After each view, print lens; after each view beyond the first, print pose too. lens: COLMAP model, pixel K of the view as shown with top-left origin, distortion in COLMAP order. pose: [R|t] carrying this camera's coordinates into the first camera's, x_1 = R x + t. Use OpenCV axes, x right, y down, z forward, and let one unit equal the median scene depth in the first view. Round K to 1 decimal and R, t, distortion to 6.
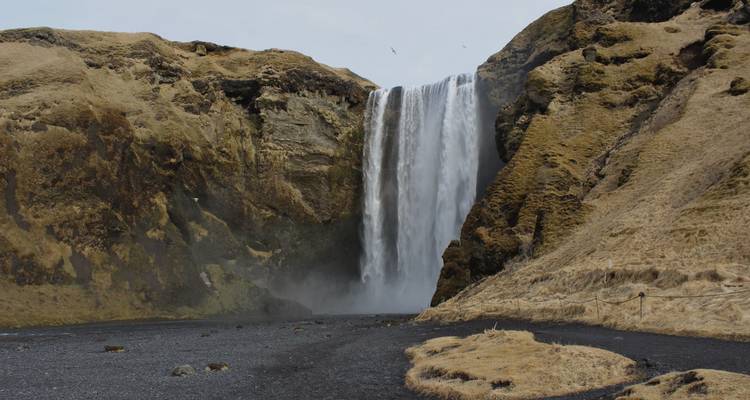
lens RADIAL K [[606.9, 0, 375.5], [0, 606.9, 211.0], [0, 0, 1]] dist [-0.107408, 0.008026]
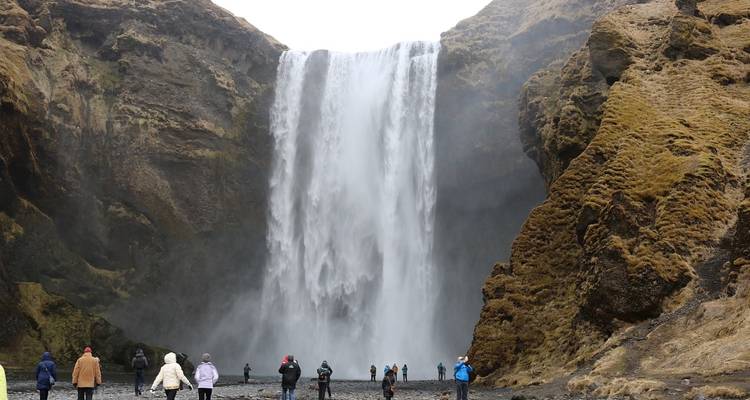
lens RADIAL K [[777.0, 0, 333.3], [0, 777.0, 199.6], [0, 0, 1]] dist [-0.055576, -0.004857]
pose [[0.980770, 0.094887, 0.170547, -0.092736], [-0.084111, 0.994040, -0.069352, 0.028127], [-0.176111, 0.053674, 0.982906, 0.141298]]
